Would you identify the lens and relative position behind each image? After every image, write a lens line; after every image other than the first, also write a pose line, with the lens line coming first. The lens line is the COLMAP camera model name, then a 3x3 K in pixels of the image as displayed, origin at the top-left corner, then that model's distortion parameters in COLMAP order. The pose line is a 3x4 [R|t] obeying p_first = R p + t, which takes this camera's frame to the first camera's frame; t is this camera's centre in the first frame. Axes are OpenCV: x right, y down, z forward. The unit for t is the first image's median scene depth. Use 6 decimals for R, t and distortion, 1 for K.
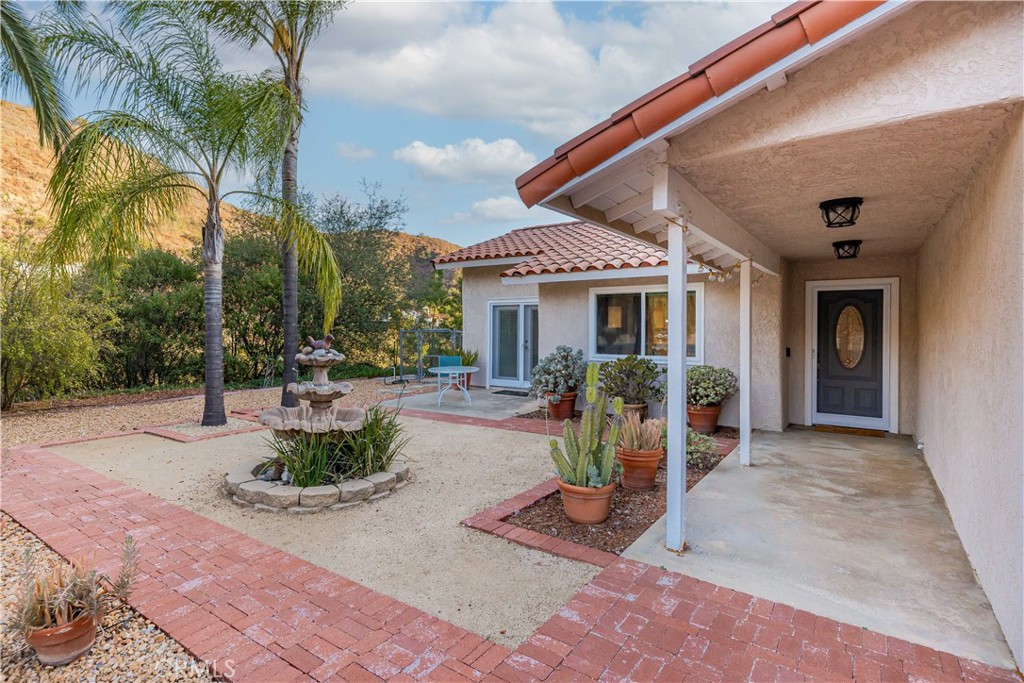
lens RADIAL K [[513.4, 0, 477.5], [0, 513.4, 331.6], [0, 0, 1]] dist [0.001699, 0.000236]
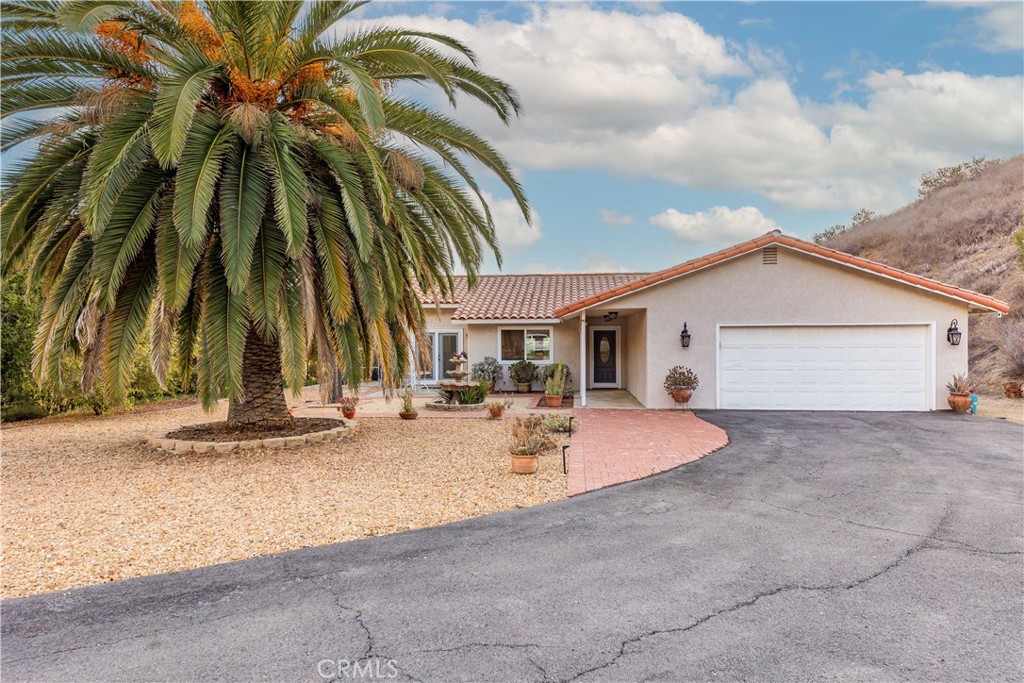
lens RADIAL K [[619.9, 0, 517.1], [0, 619.9, 343.4], [0, 0, 1]] dist [0.016332, 0.000154]
pose [[0.848593, -0.009888, 0.528954, -0.953760], [0.012319, 0.999924, -0.001071, -0.017639], [-0.528903, 0.007425, 0.848650, -1.023563]]
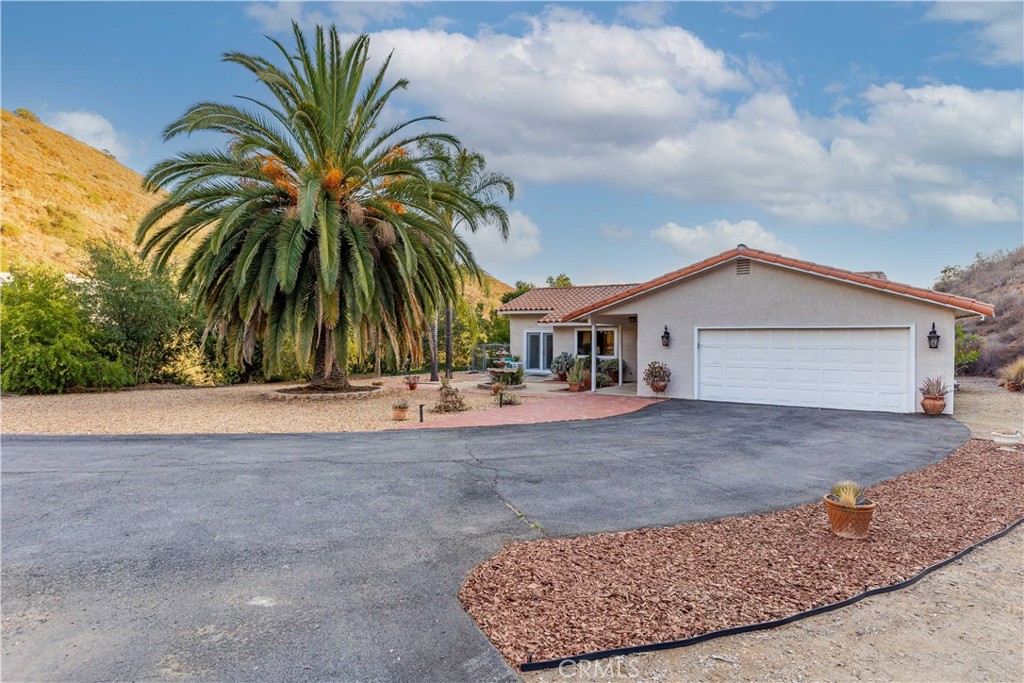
lens RADIAL K [[554.2, 0, 503.9], [0, 554.2, 339.4], [0, 0, 1]] dist [0.001514, 0.000543]
pose [[0.995987, 0.001999, 0.089478, -0.351482], [-0.001356, 0.999973, -0.007247, -0.012036], [-0.089490, 0.007097, 0.995962, -1.586559]]
